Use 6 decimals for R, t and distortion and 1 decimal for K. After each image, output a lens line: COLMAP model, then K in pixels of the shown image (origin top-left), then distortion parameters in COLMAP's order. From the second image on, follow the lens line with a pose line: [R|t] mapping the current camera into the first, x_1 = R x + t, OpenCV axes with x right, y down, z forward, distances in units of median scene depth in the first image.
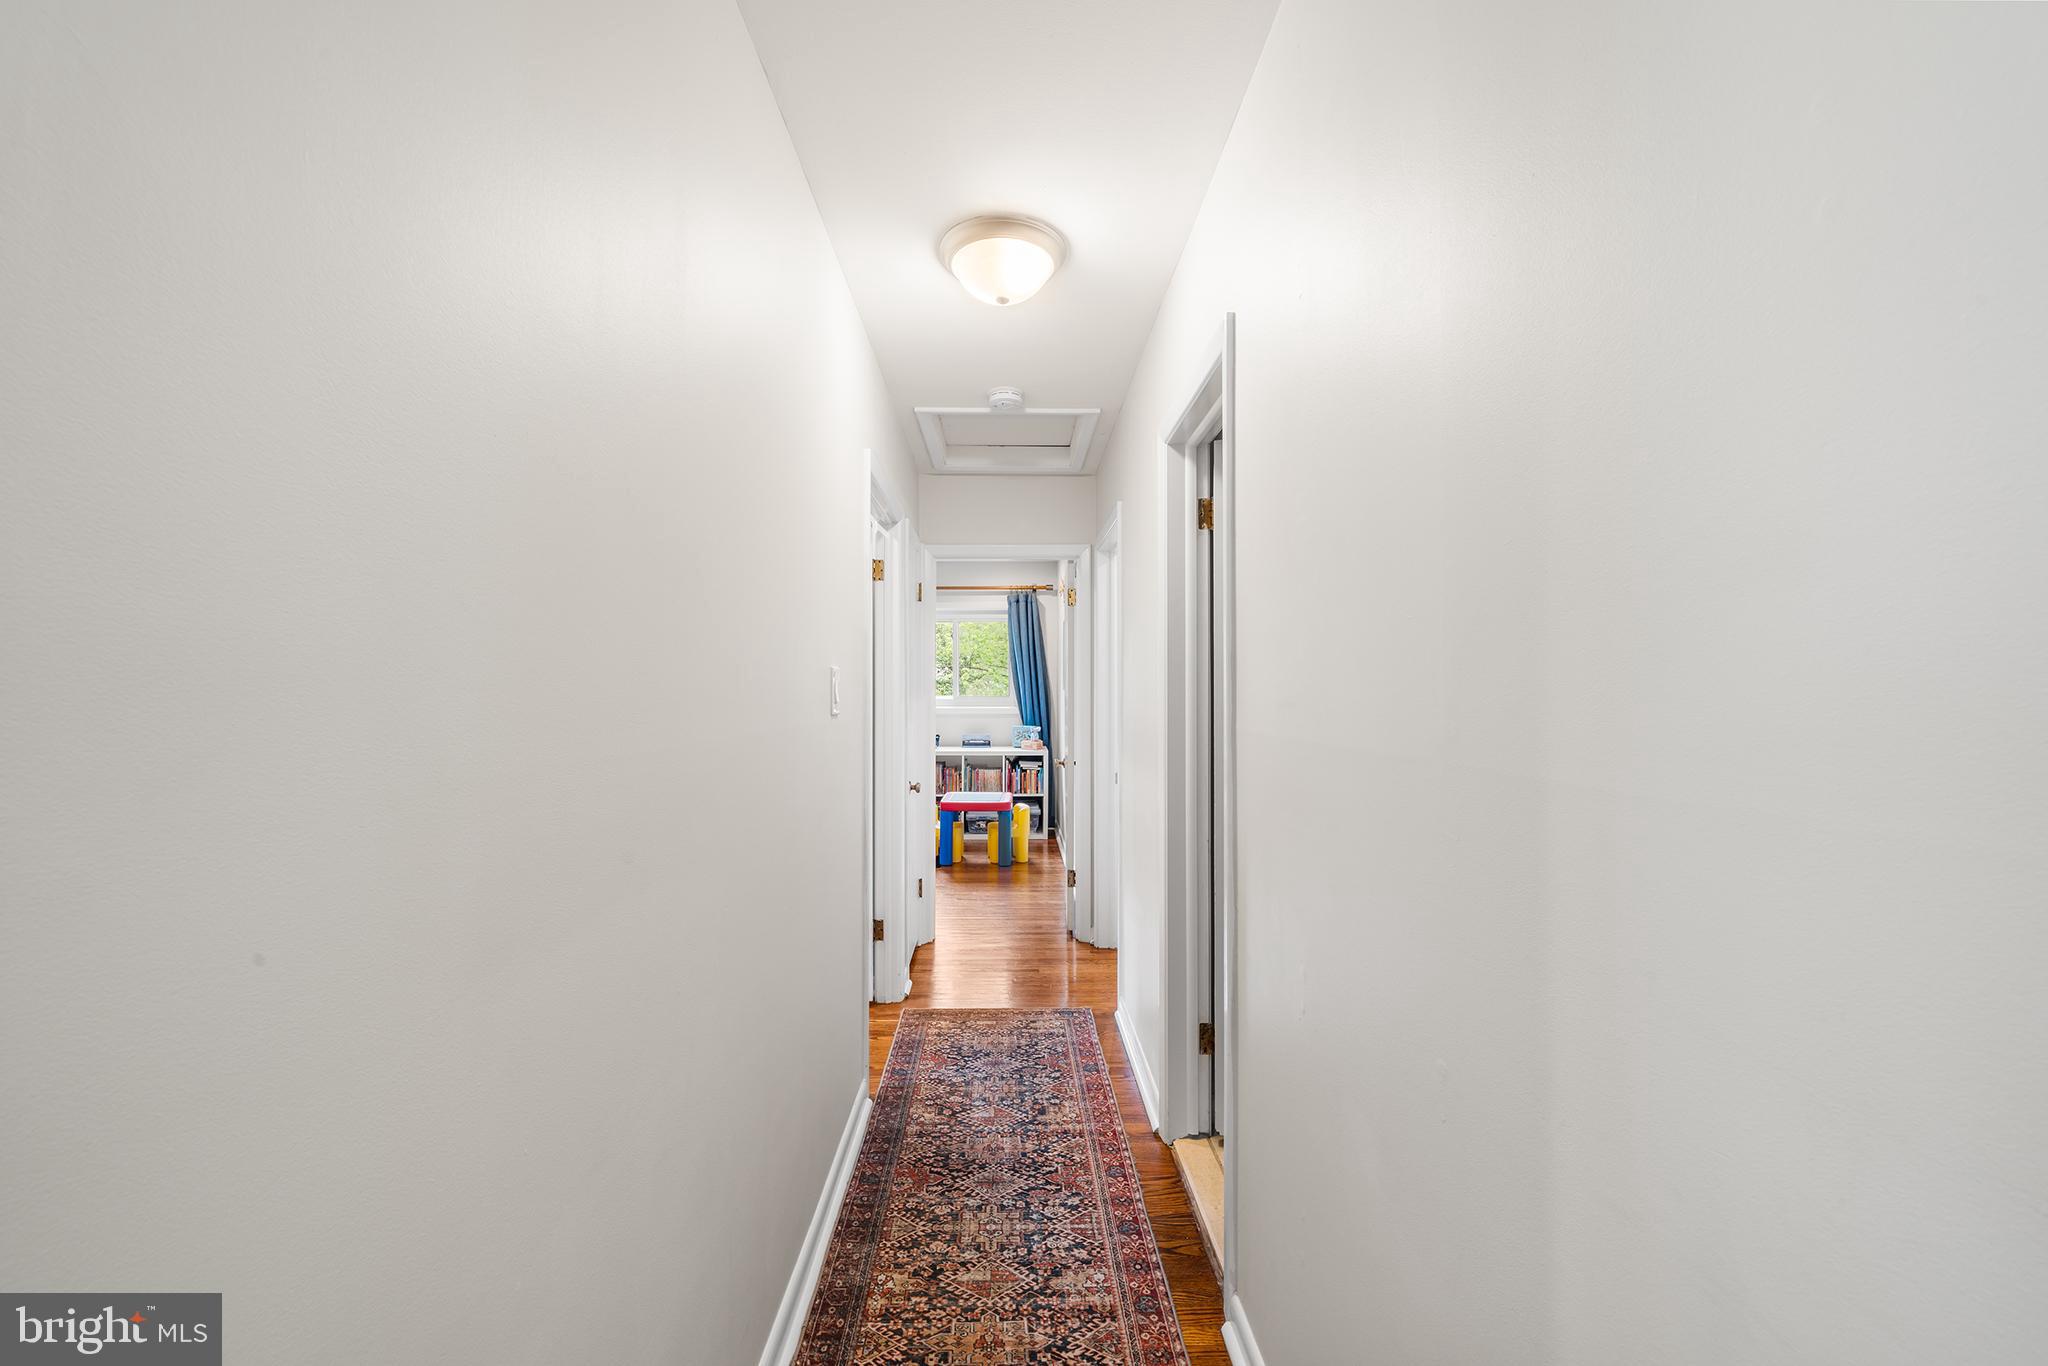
lens RADIAL K [[826.4, 0, 1024.1], [0, 826.4, 688.5], [0, 0, 1]] dist [-0.000003, 0.000000]
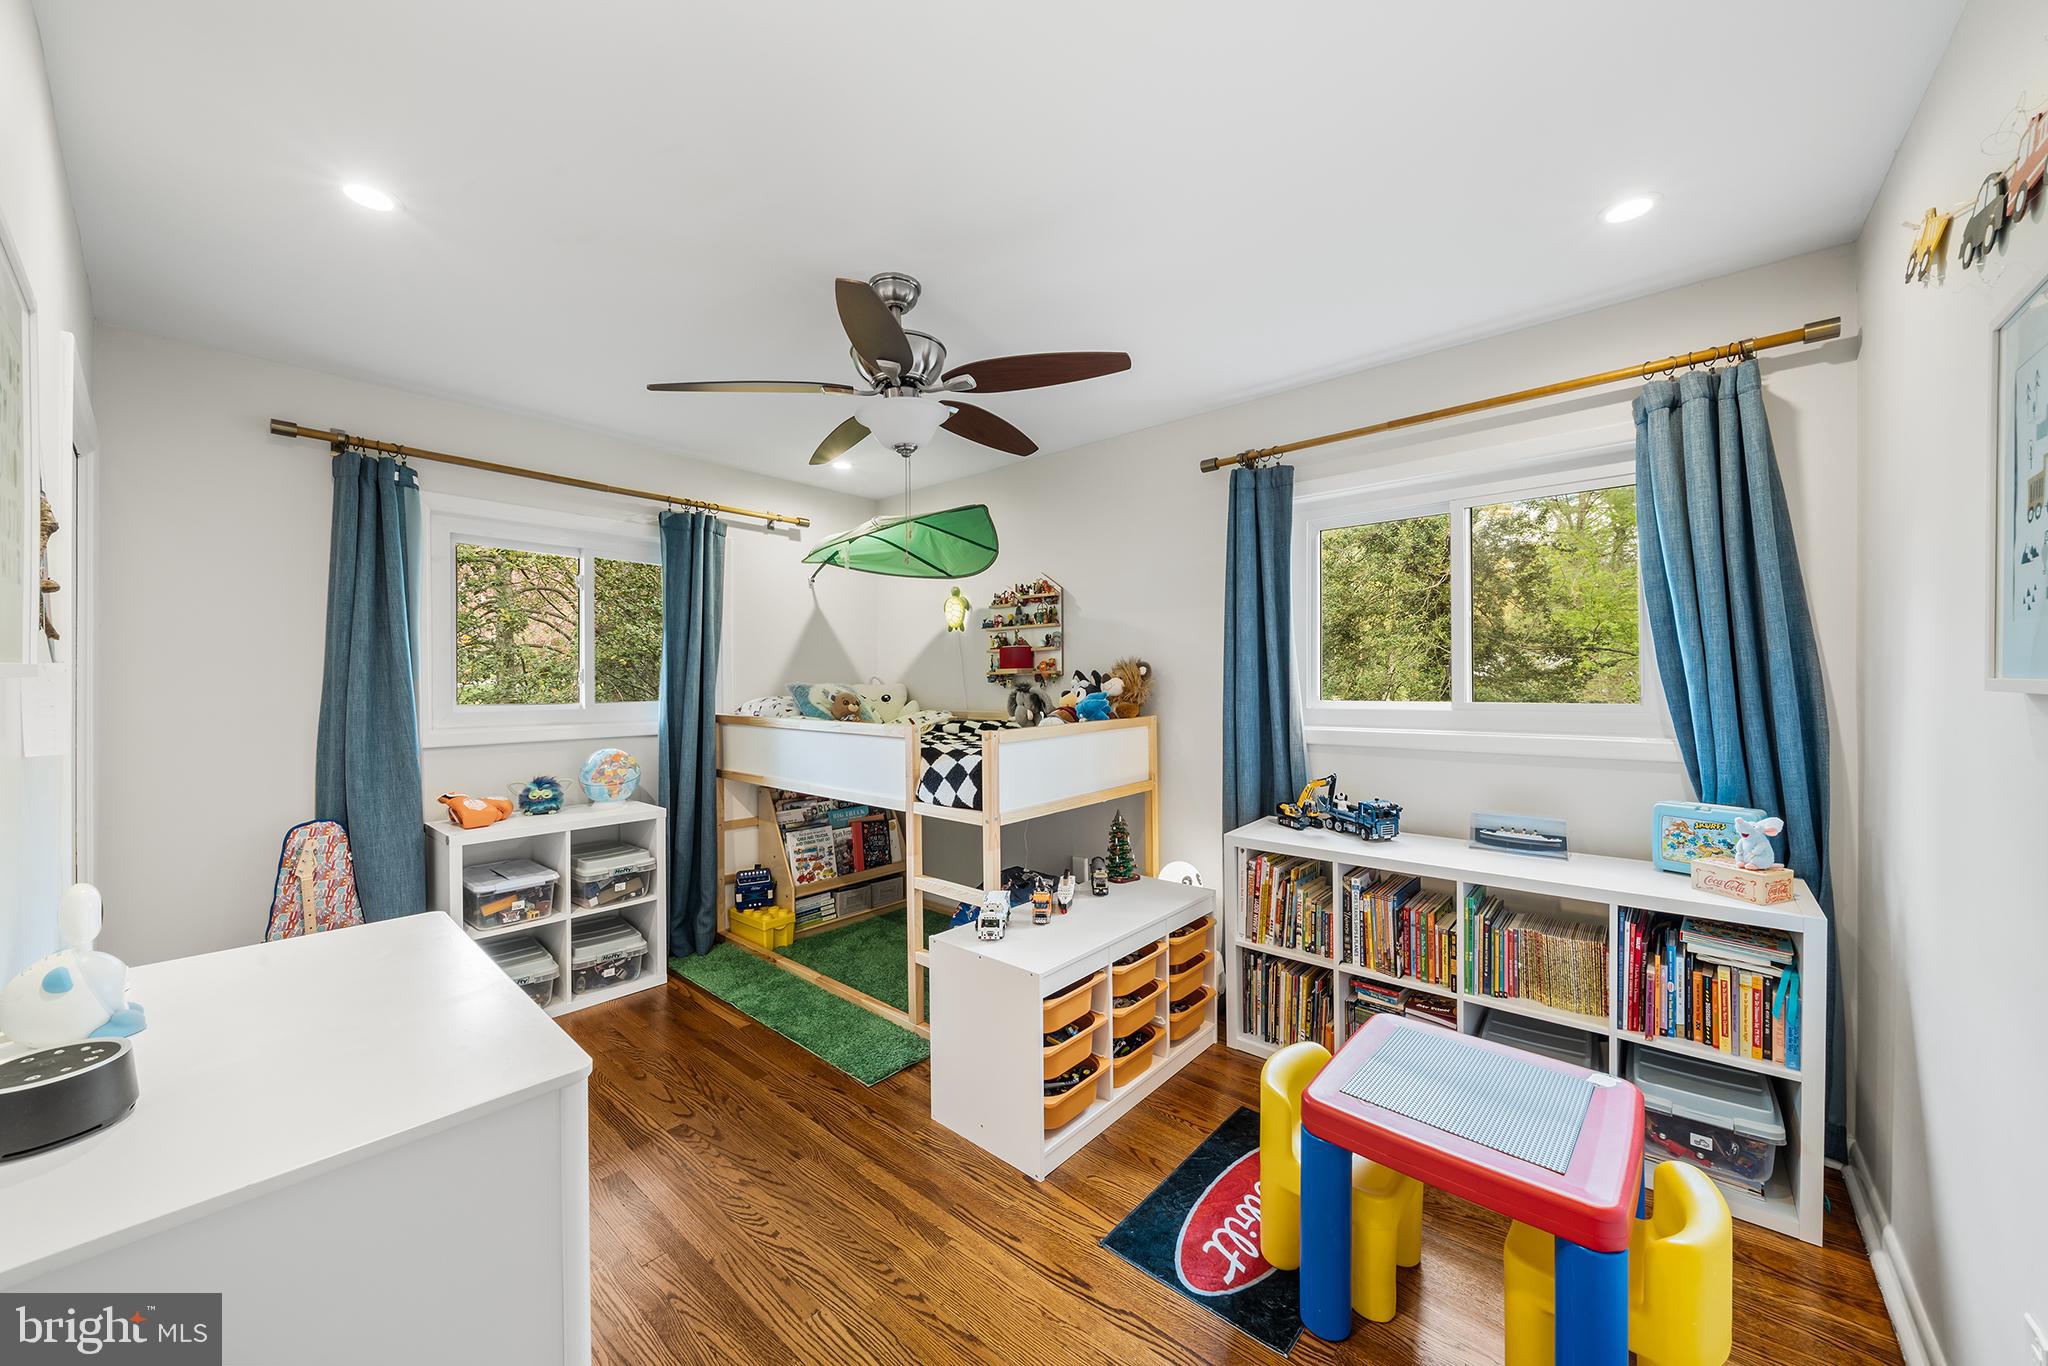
lens RADIAL K [[733.2, 0, 1028.6], [0, 733.2, 687.5], [0, 0, 1]] dist [-0.001533, -0.000014]
pose [[0.742699, -0.000588, -0.669625, -0.004017], [0.005955, 0.999966, 0.005727, -0.002127], [0.669599, -0.008241, 0.742677, 0.639106]]
